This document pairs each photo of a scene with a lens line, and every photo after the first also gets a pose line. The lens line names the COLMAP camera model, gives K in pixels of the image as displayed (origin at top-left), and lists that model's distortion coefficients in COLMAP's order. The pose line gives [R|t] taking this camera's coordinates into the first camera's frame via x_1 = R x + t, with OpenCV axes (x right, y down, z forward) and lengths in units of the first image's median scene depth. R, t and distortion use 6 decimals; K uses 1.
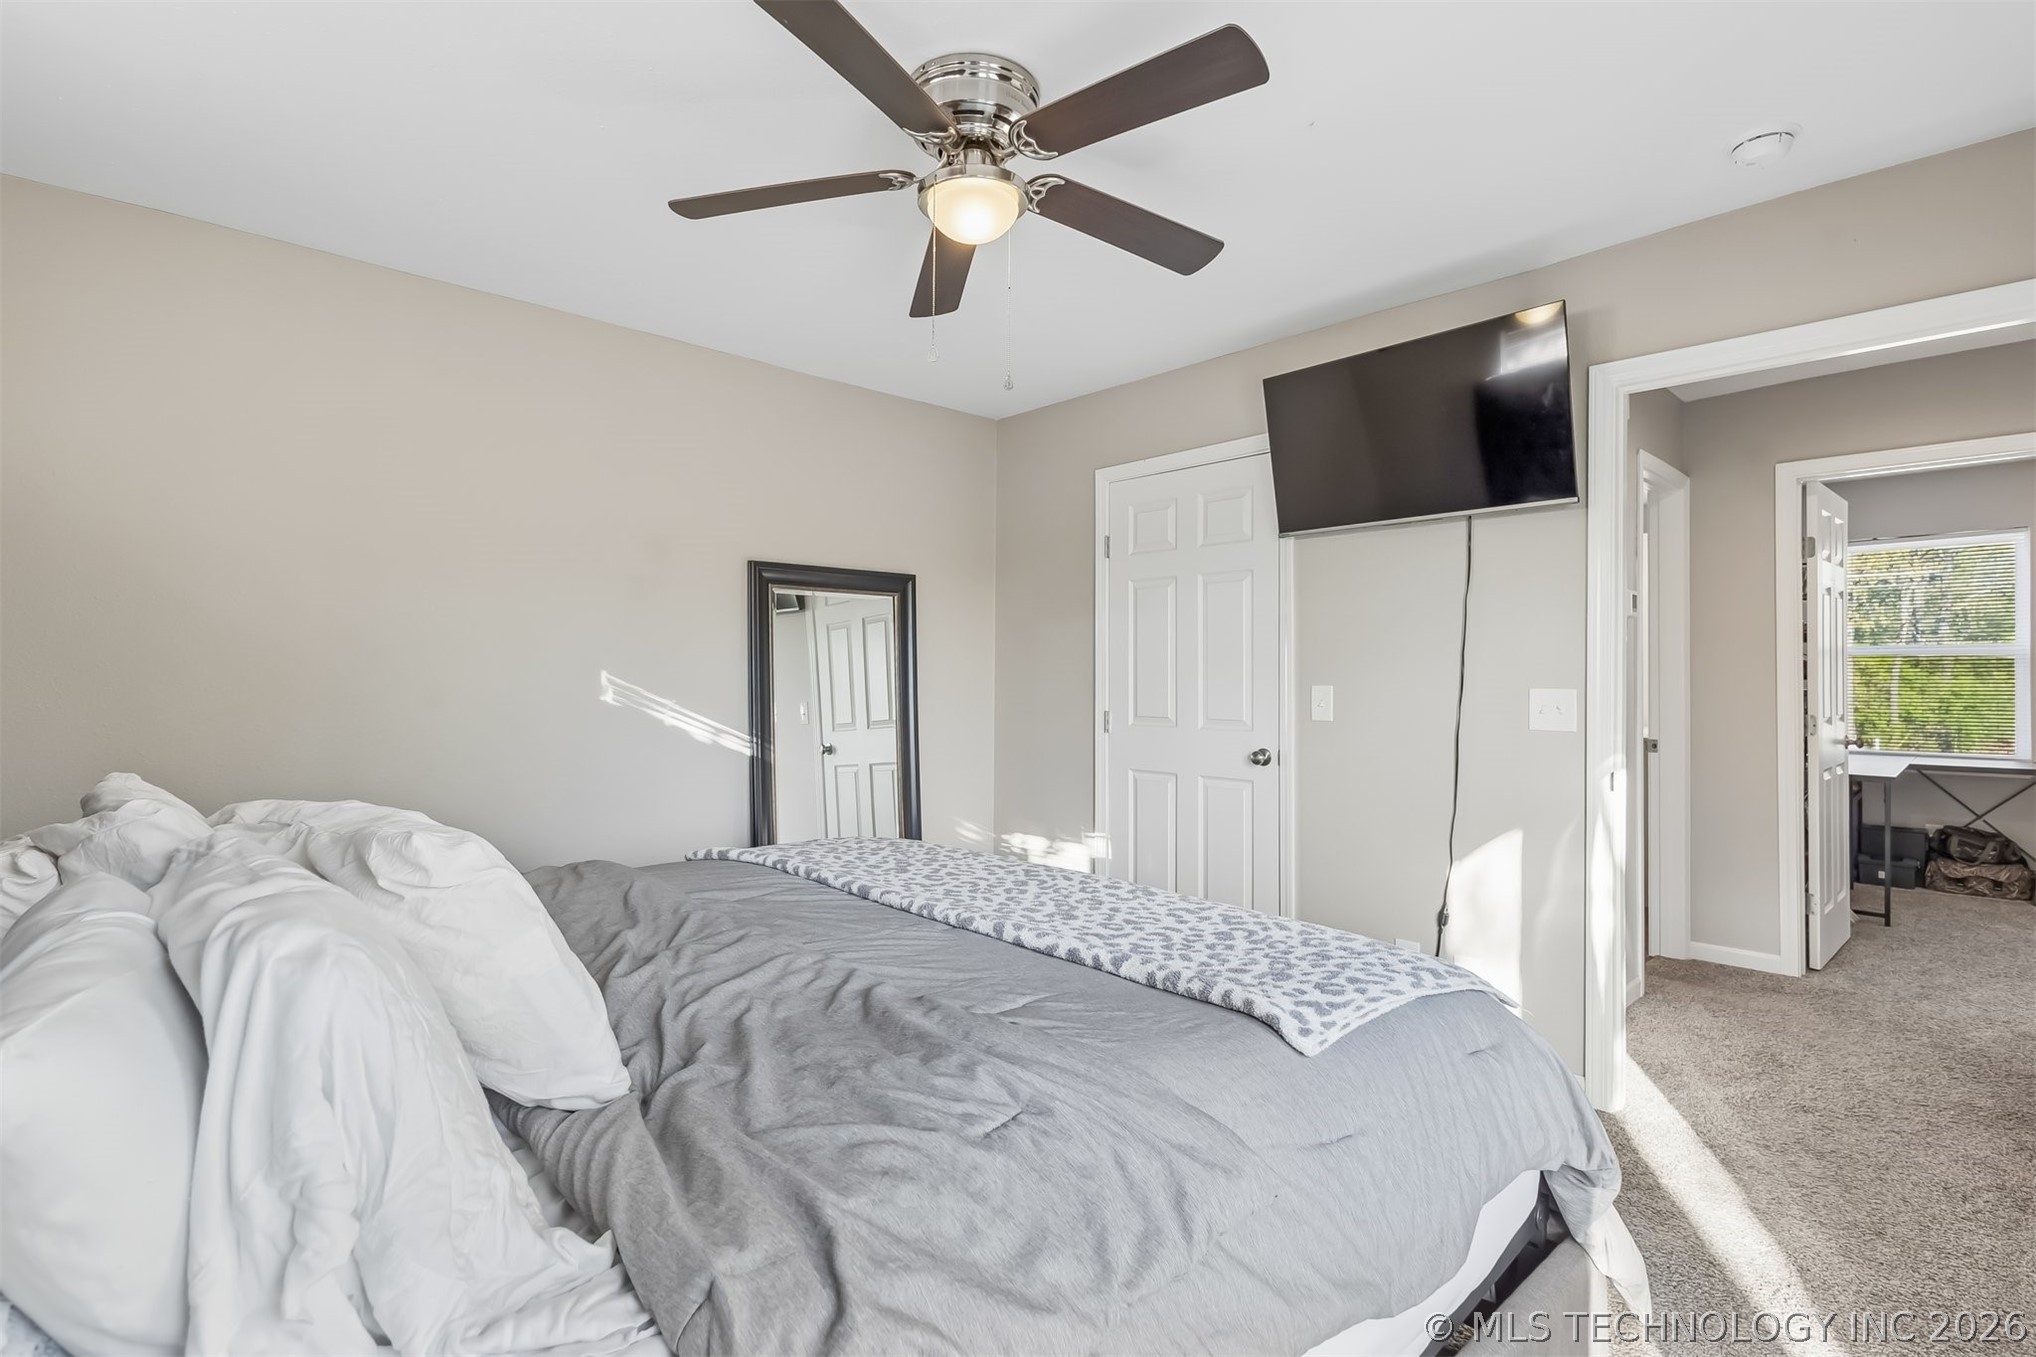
lens RADIAL K [[945.7, 0, 1006.2], [0, 945.7, 681.1], [0, 0, 1]] dist [0.009906, -0.004378]
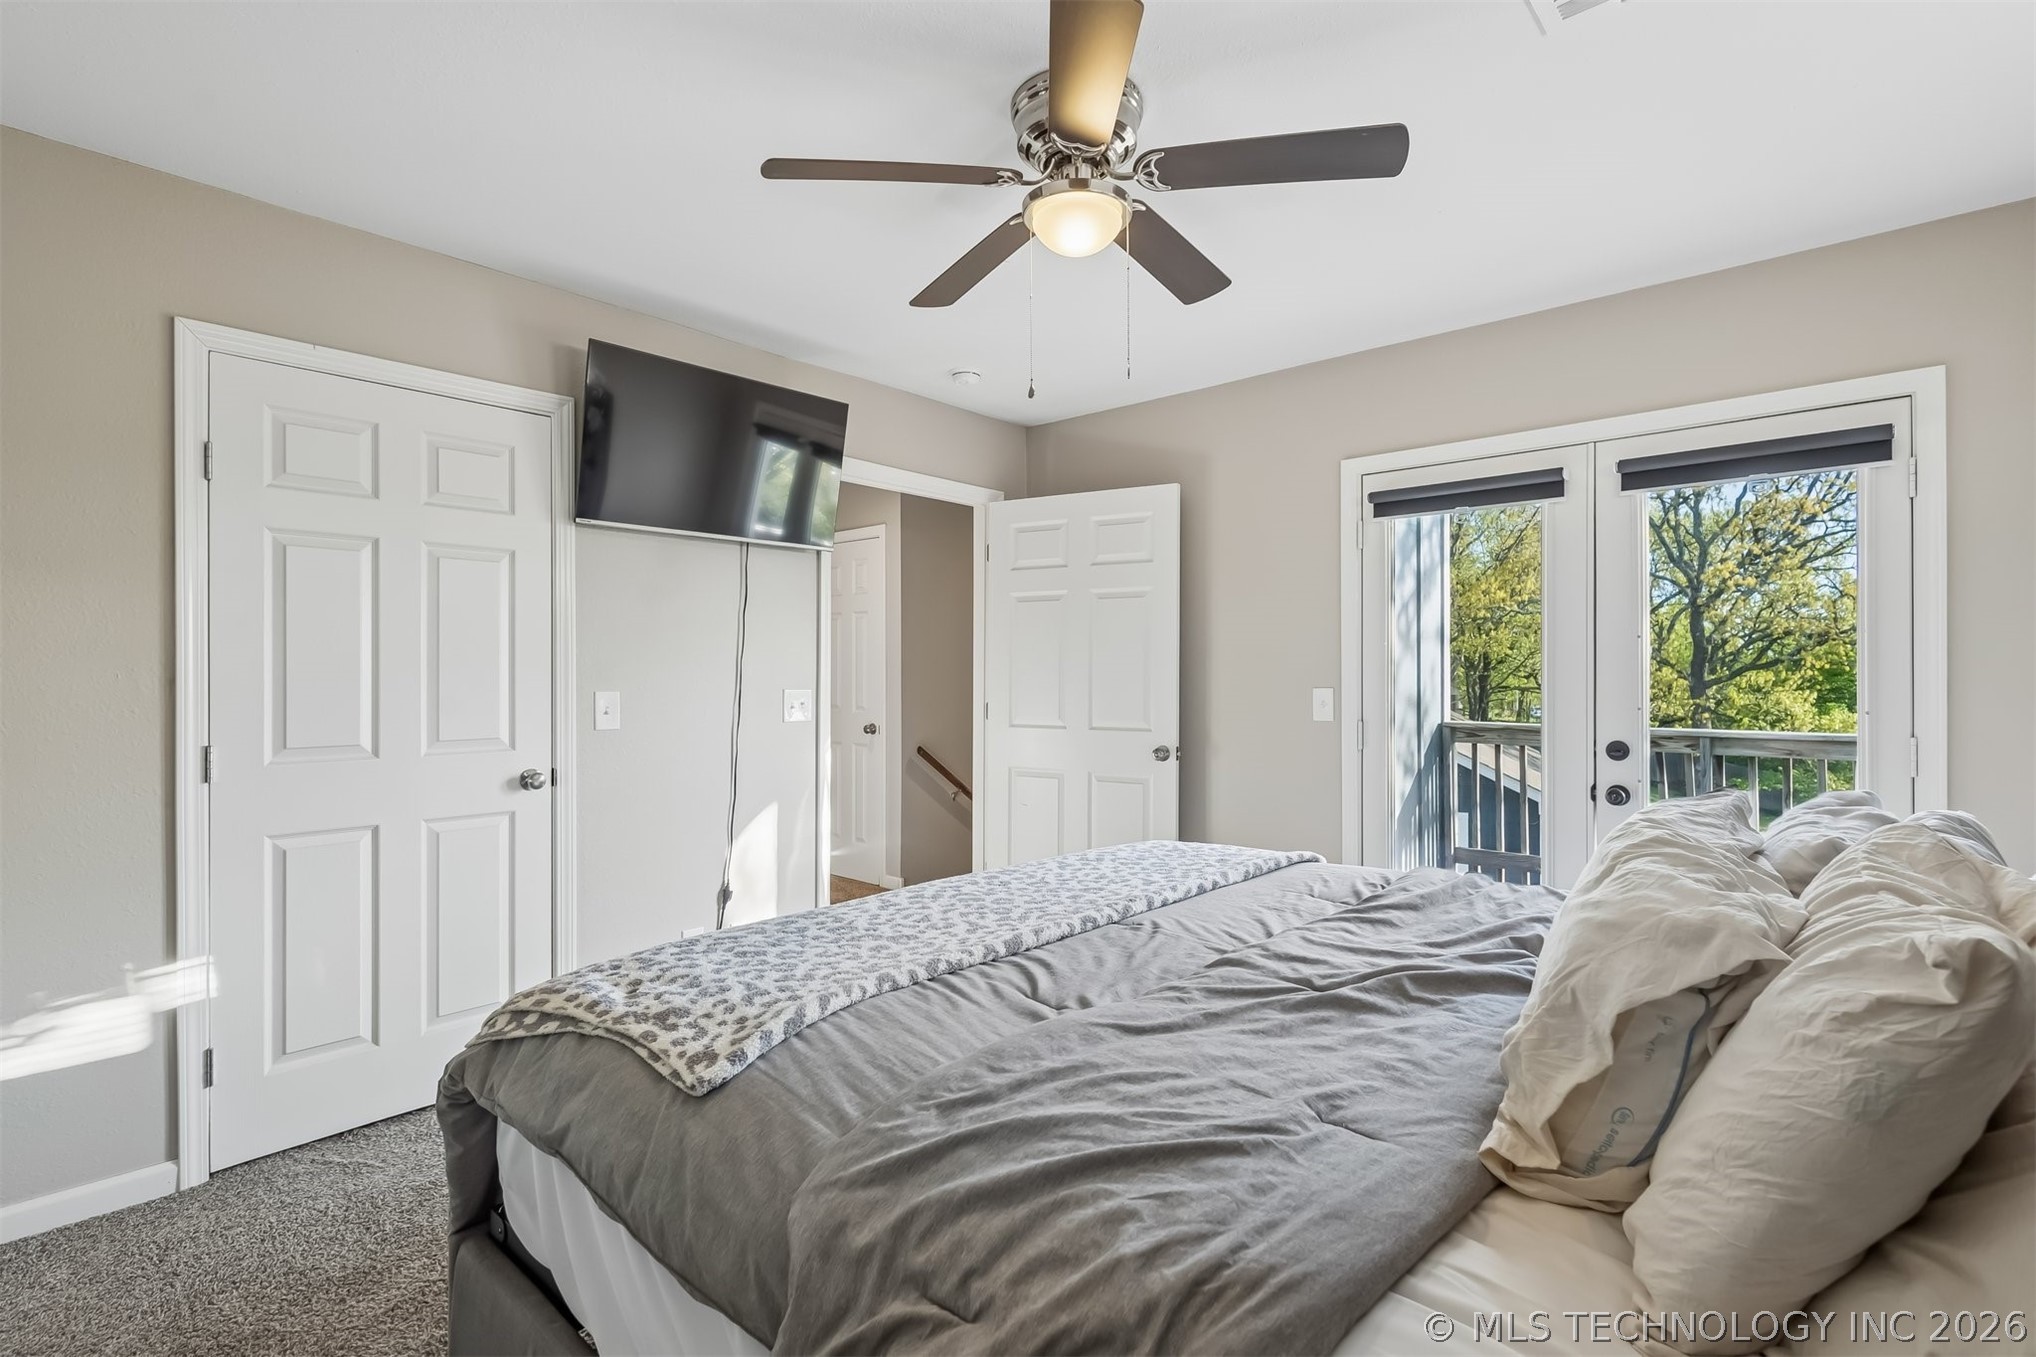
lens RADIAL K [[945.7, 0, 1010.1], [0, 945.7, 676.3], [0, 0, 1]] dist [0.009906, -0.004378]
pose [[-0.088061, -0.004524, 0.996105, -0.715359], [0.001590, 0.999988, 0.004682, -0.016180], [-0.996114, 0.001996, -0.088053, 0.778768]]
